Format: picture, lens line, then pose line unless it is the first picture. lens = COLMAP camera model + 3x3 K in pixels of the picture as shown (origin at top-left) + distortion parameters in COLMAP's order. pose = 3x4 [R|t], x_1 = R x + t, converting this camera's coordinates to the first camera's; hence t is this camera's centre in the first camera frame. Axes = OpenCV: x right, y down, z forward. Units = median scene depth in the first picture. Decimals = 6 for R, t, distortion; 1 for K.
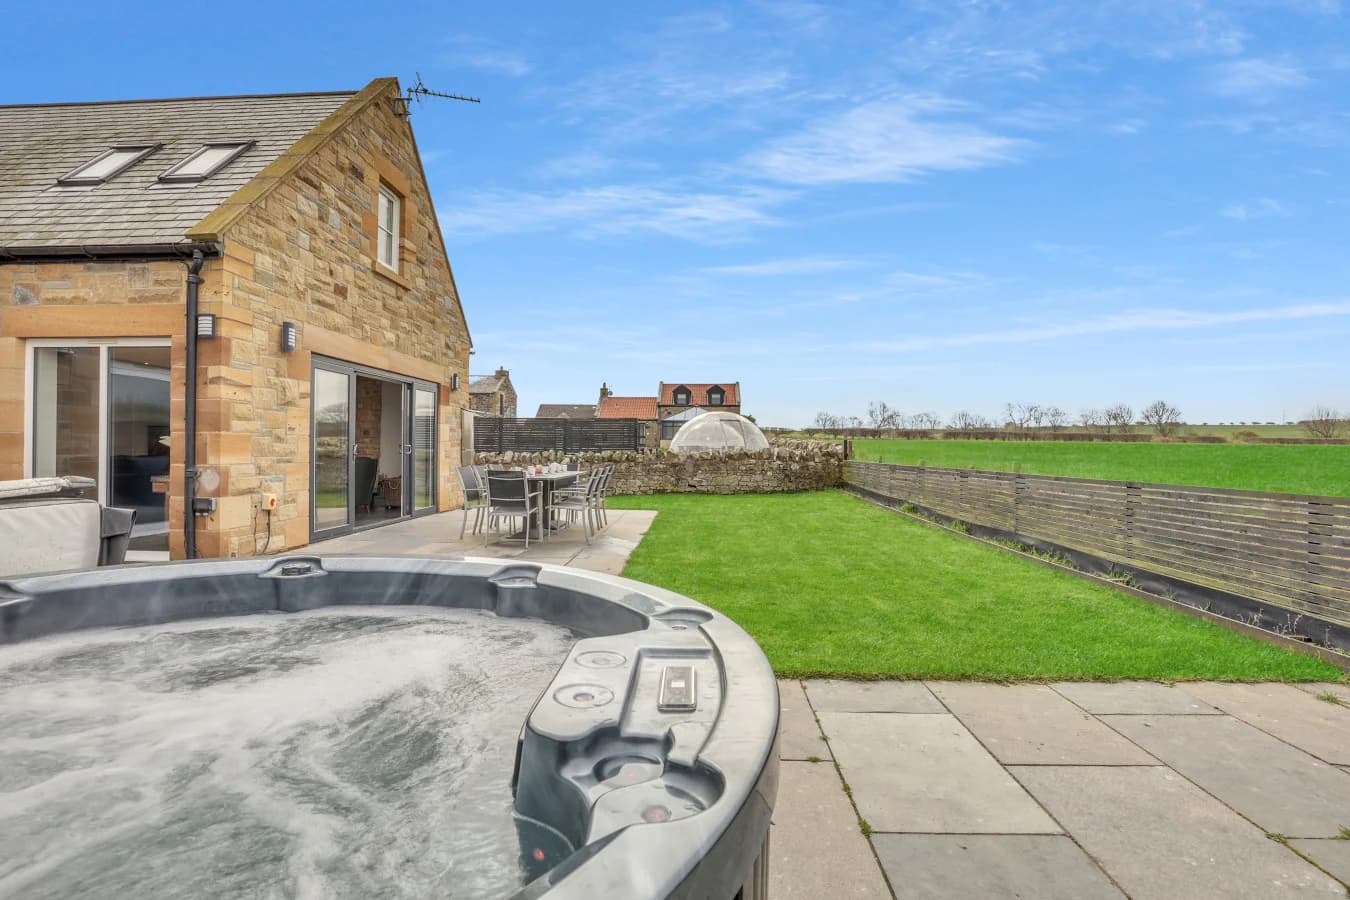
lens RADIAL K [[634.2, 0, 675.0], [0, 634.2, 449.7], [0, 0, 1]] dist [-0.022534, -0.000402]
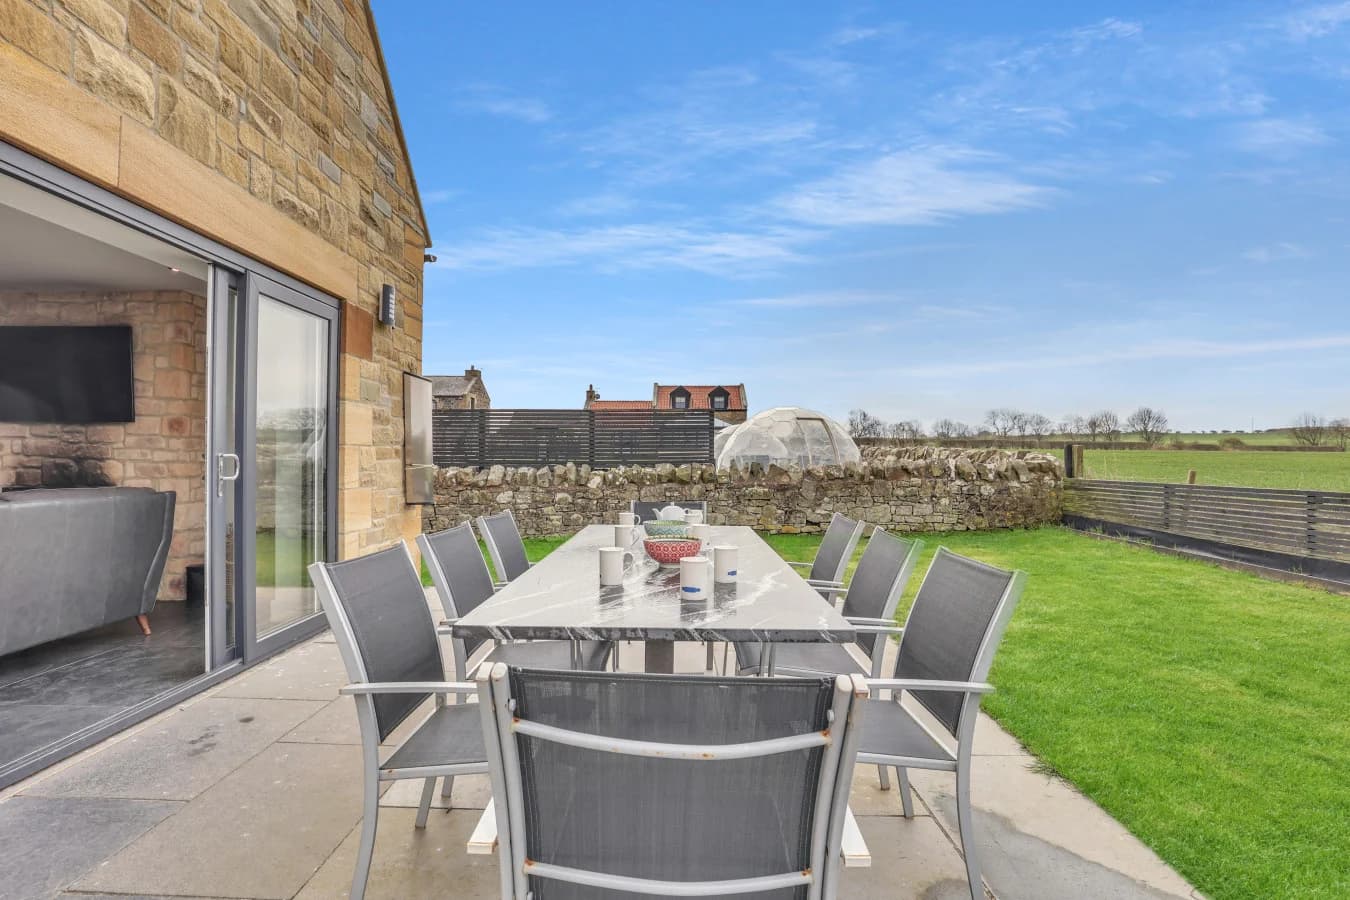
lens RADIAL K [[634.2, 0, 669.9], [0, 634.2, 453.9], [0, 0, 1]] dist [-0.022534, -0.000402]
pose [[0.999229, -0.003872, 0.039064, -0.125724], [0.004249, 0.999945, -0.009576, -0.002054], [-0.039025, 0.009735, 0.999191, 0.409989]]
